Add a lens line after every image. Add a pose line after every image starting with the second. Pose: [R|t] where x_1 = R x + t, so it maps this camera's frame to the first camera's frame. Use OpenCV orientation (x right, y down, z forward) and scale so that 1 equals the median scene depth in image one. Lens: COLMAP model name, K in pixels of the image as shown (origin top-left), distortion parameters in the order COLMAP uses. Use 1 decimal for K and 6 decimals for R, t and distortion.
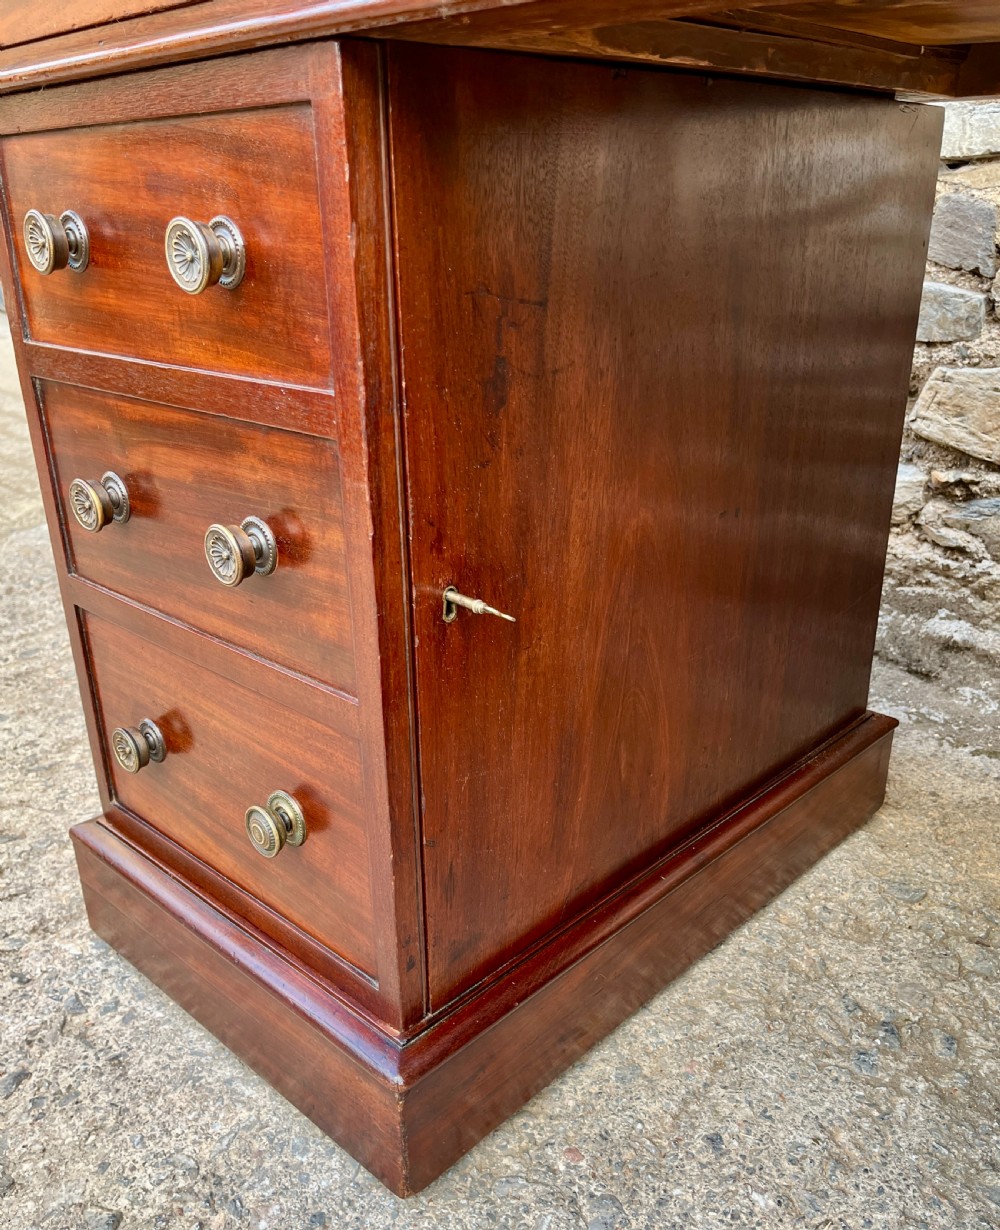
lens RADIAL K [[1066.2, 0, 515.5], [0, 1066.2, 680.3], [0, 0, 1]] dist [0.033162, -0.020170]
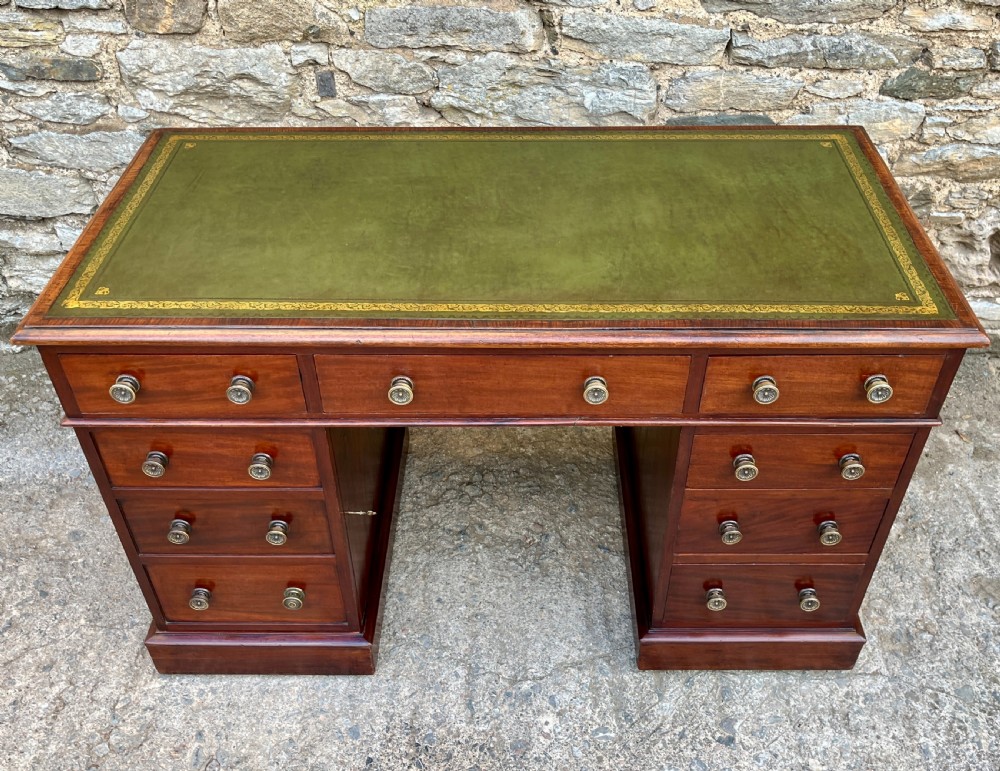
lens RADIAL K [[935.7, 0, 518.8], [0, 935.7, 389.7], [0, 0, 1]] dist [0.030972, 0.000000]
pose [[0.734526, -0.433622, 0.521962, -0.731799], [0.267170, 0.891869, 0.364951, -0.954890], [-0.623772, -0.128613, 0.770952, -1.048949]]
